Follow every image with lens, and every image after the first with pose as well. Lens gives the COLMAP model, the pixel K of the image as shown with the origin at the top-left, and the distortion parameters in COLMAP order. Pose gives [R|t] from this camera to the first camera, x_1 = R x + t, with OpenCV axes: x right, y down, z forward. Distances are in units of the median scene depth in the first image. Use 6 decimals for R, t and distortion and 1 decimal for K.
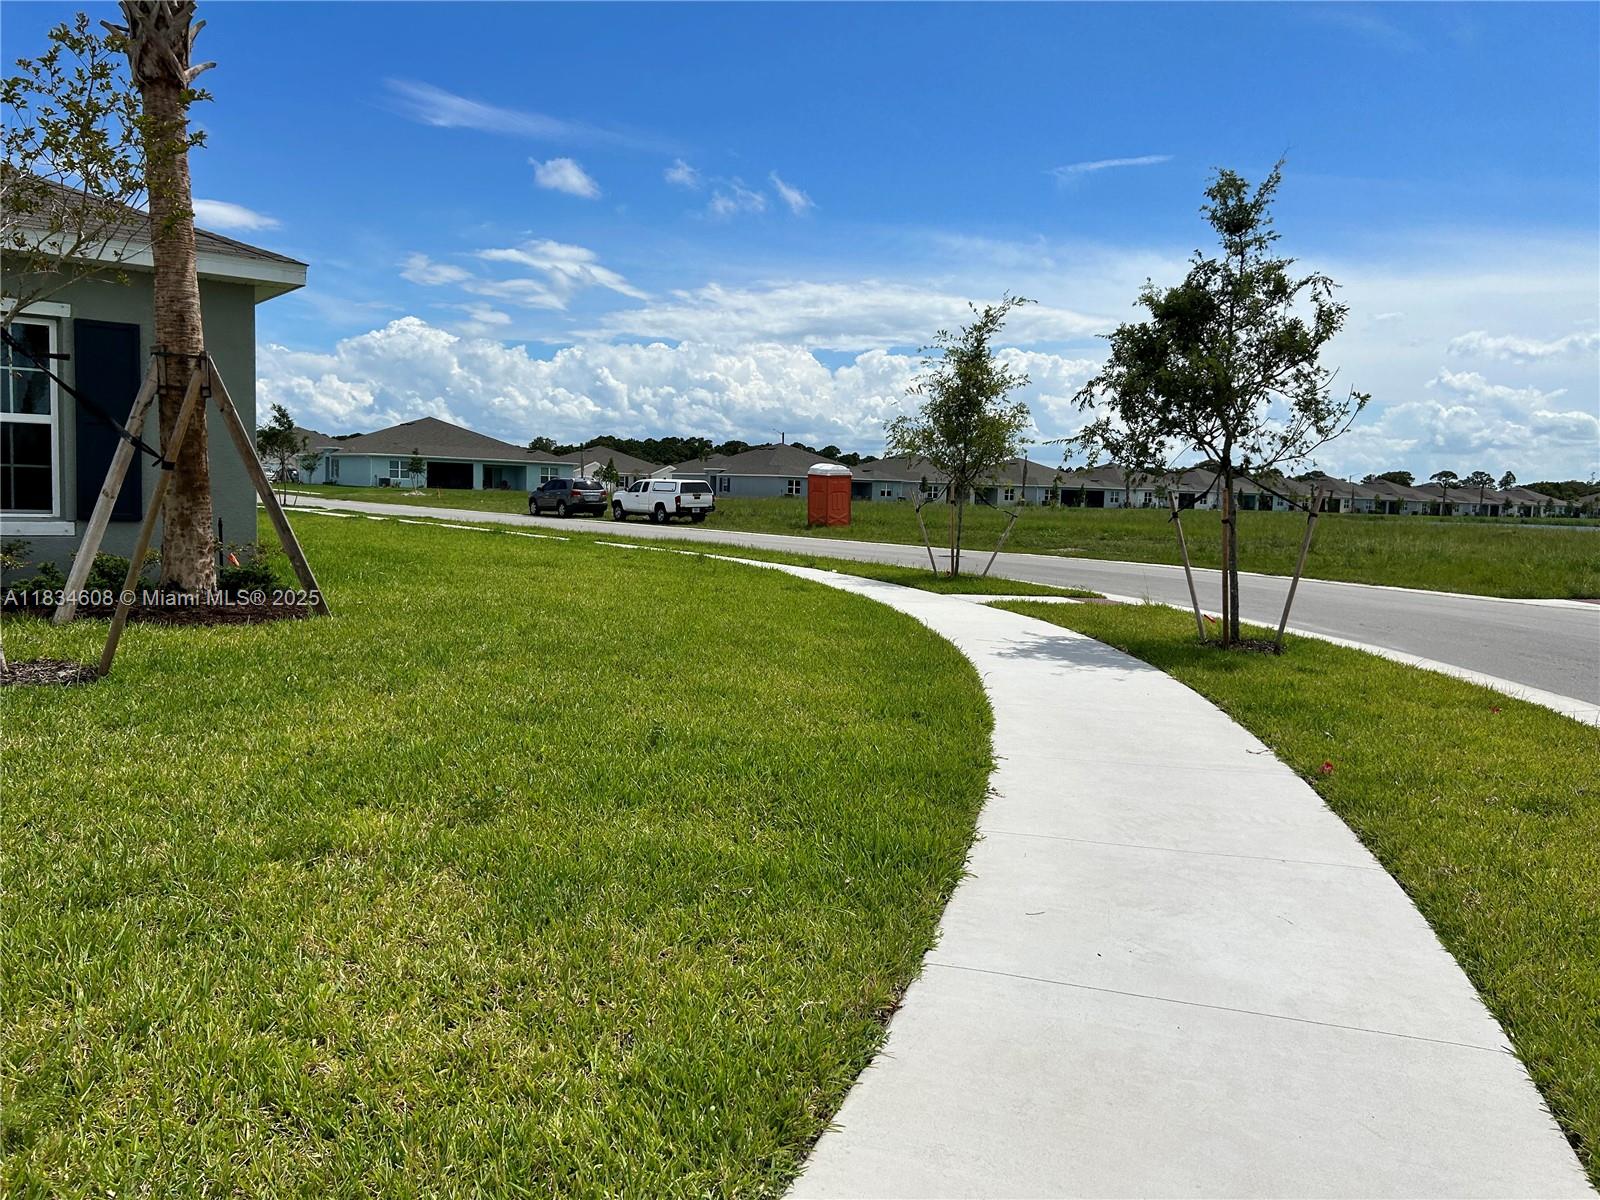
lens RADIAL K [[1209.5, 0, 800.3], [0, 1209.5, 601.9], [0, 0, 1]] dist [-0.010903, -0.006794]
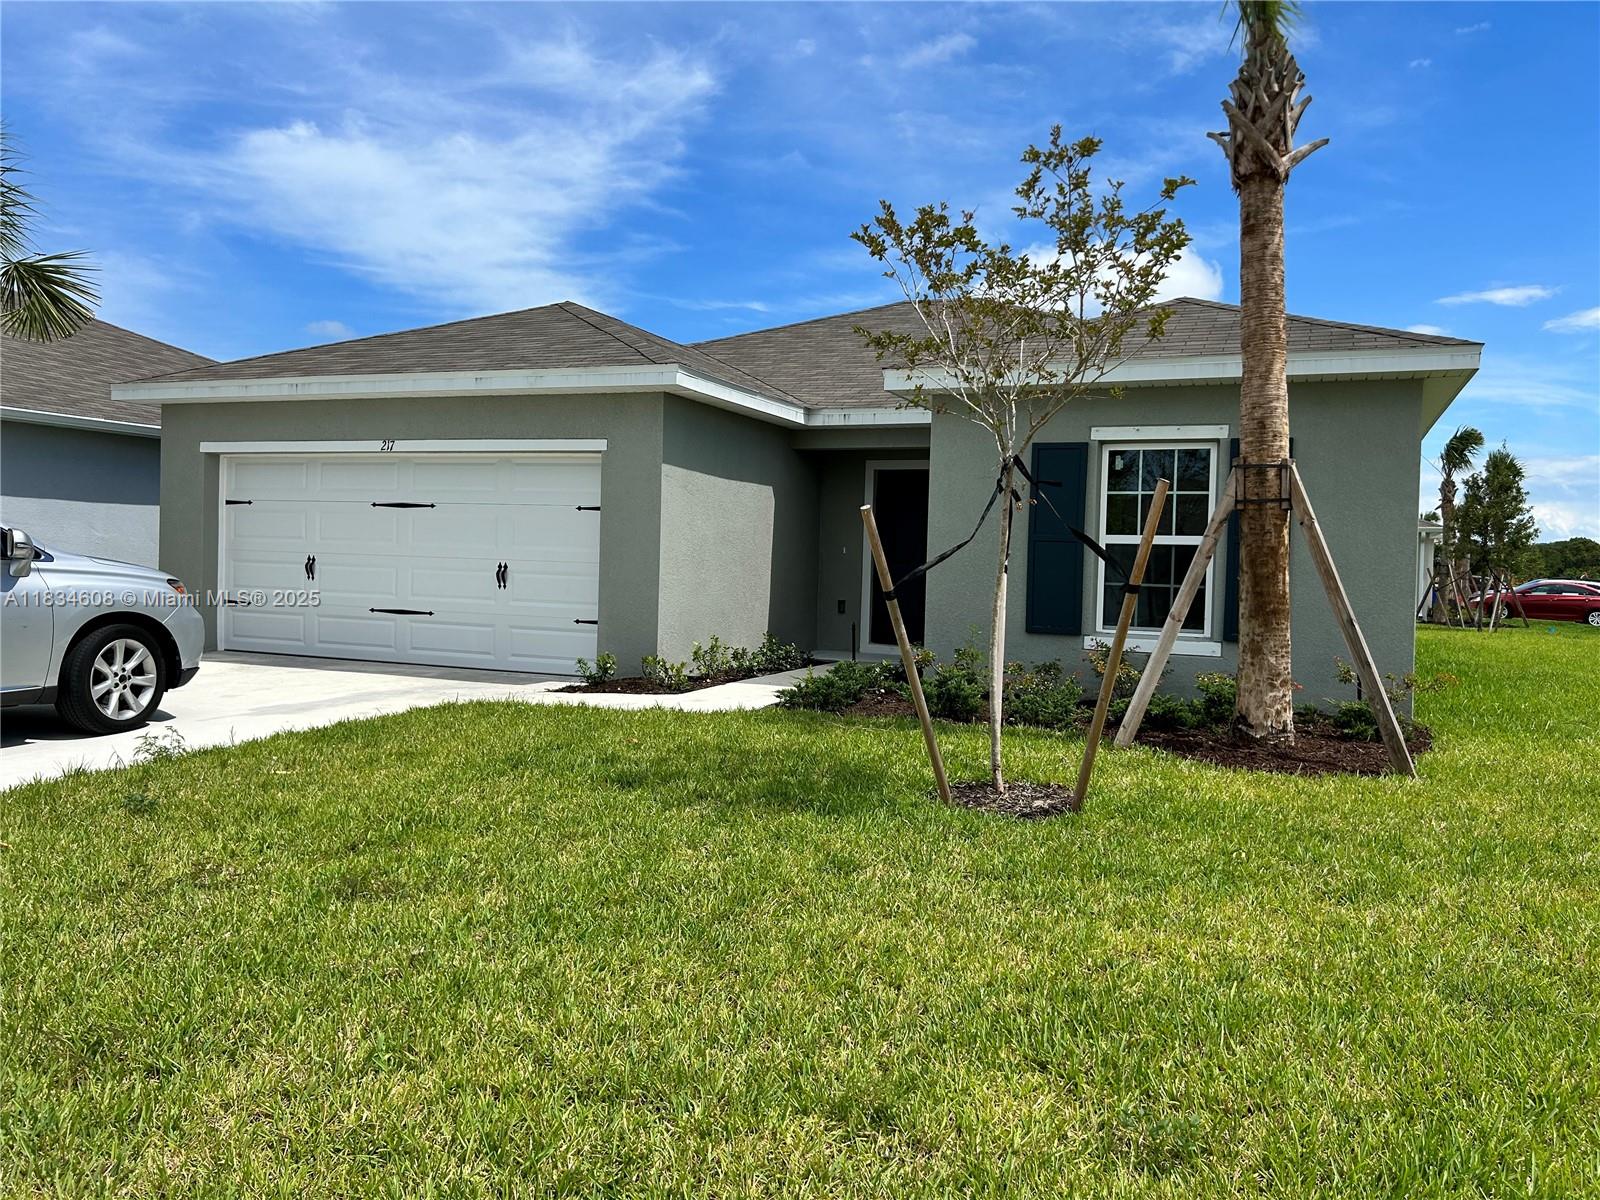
lens RADIAL K [[1209.5, 0, 799.7], [0, 1209.5, 595.4], [0, 0, 1]] dist [-0.010903, -0.006794]
pose [[0.488511, 0.003193, -0.872552, 0.108898], [-0.091616, 0.994654, -0.047653, -0.033053], [0.867734, 0.103219, 0.486192, 0.269265]]
